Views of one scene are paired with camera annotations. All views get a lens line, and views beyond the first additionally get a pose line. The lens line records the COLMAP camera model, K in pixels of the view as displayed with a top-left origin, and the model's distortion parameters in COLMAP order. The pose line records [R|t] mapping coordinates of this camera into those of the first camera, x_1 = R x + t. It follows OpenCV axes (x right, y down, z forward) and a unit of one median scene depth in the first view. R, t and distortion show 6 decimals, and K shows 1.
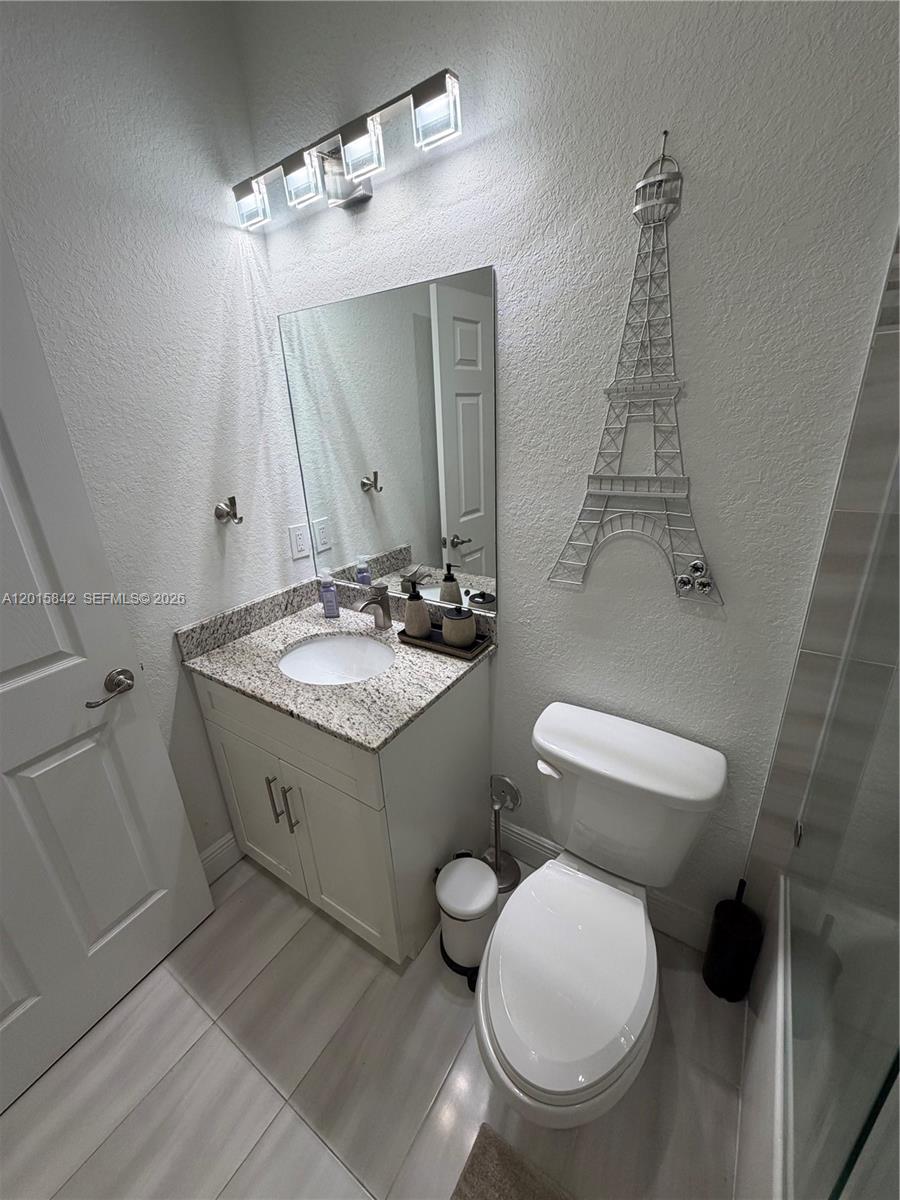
lens RADIAL K [[477.6, 0, 447.7], [0, 477.6, 595.3], [0, 0, 1]] dist [-0.001946, 0.000510]
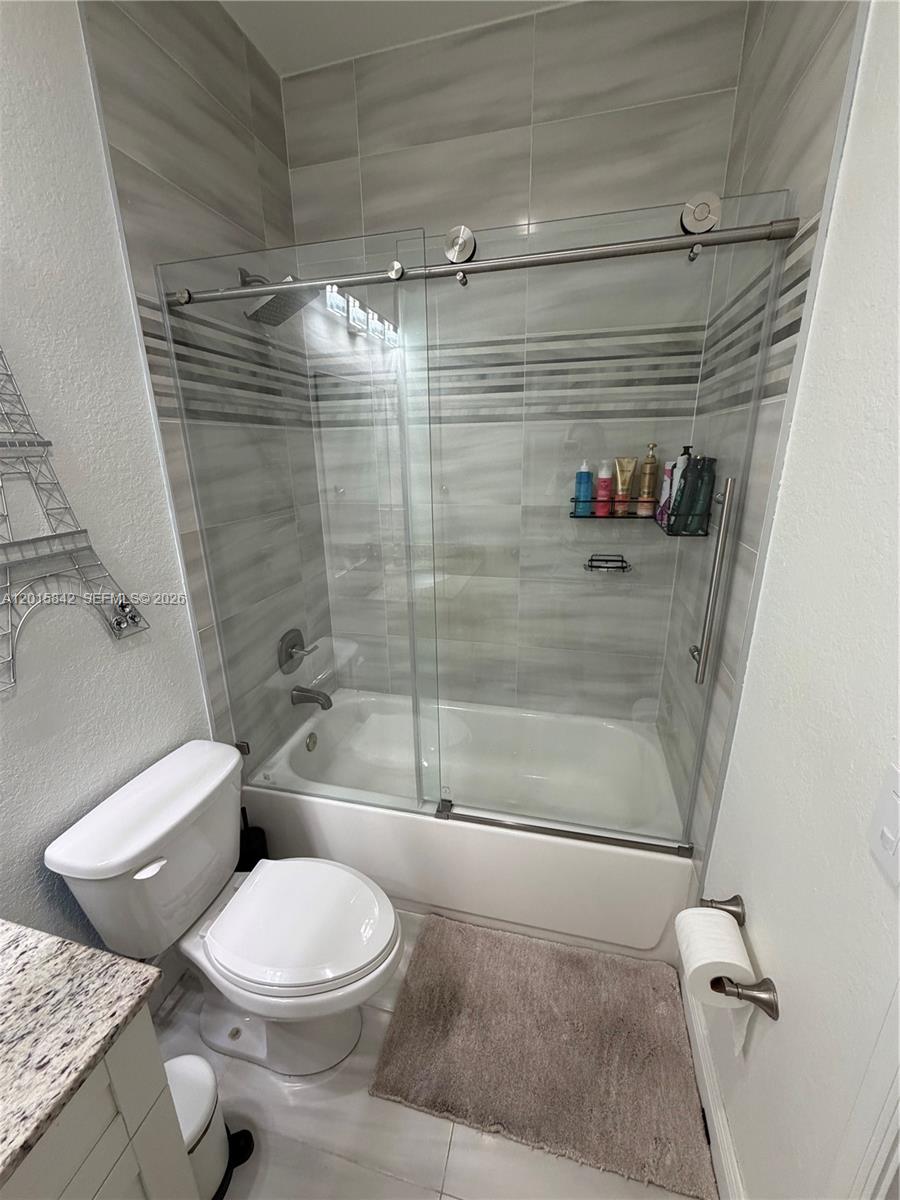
lens RADIAL K [[477.6, 0, 448.2], [0, 477.6, 595.5], [0, 0, 1]] dist [-0.001946, 0.000510]
pose [[-0.330767, -0.227549, 0.915868, -0.683841], [0.363143, 0.865076, 0.346079, -0.174671], [-0.871045, 0.447063, -0.203506, 0.524051]]
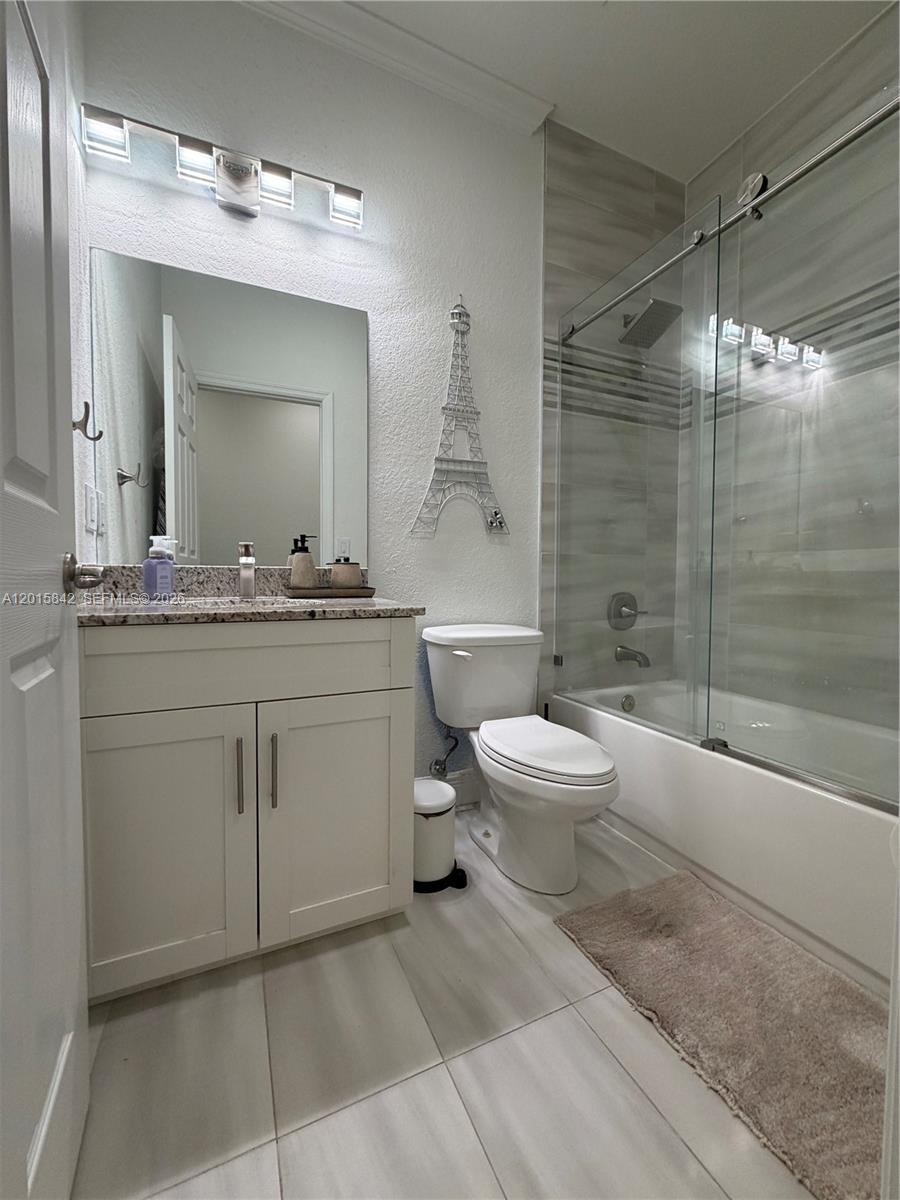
lens RADIAL K [[477.6, 0, 447.8], [0, 477.6, 595.1], [0, 0, 1]] dist [-0.001946, 0.000510]
pose [[0.527227, 0.011626, 0.849645, -1.004648], [0.273719, 0.944284, -0.182771, 0.472142], [-0.804431, 0.328926, 0.494670, 0.346421]]
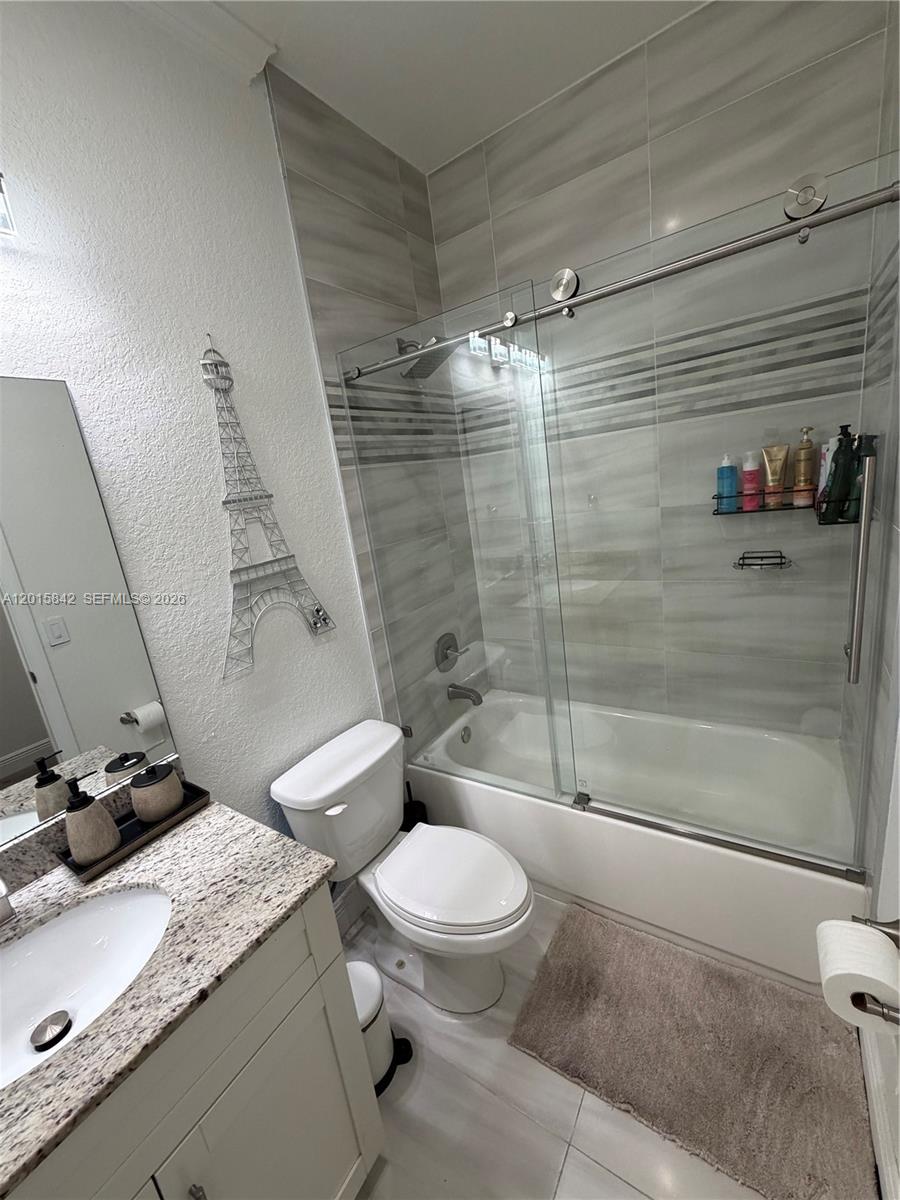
lens RADIAL K [[477.6, 0, 448.4], [0, 477.6, 595.1], [0, 0, 1]] dist [-0.001946, 0.000510]
pose [[0.001041, -0.192167, 0.981362, -0.851355], [0.477009, 0.862613, 0.168408, -0.143988], [-0.878898, 0.467943, 0.092563, 0.458558]]
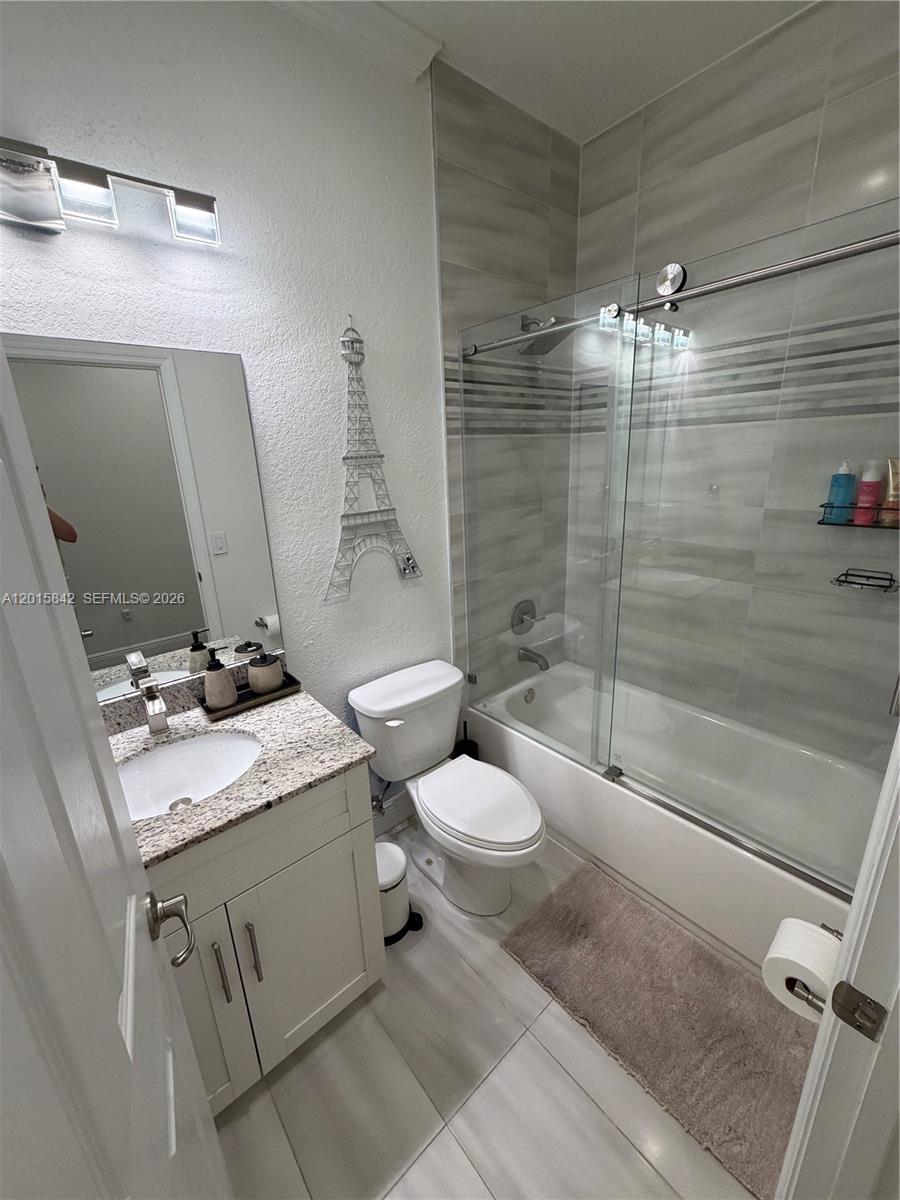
lens RADIAL K [[477.6, 0, 448.6], [0, 477.6, 595.1], [0, 0, 1]] dist [-0.001946, 0.000510]
pose [[0.273695, -0.241715, 0.930948, -0.996207], [0.364270, 0.921854, 0.132260, -0.104003], [-0.890168, 0.302918, 0.340356, 0.308106]]
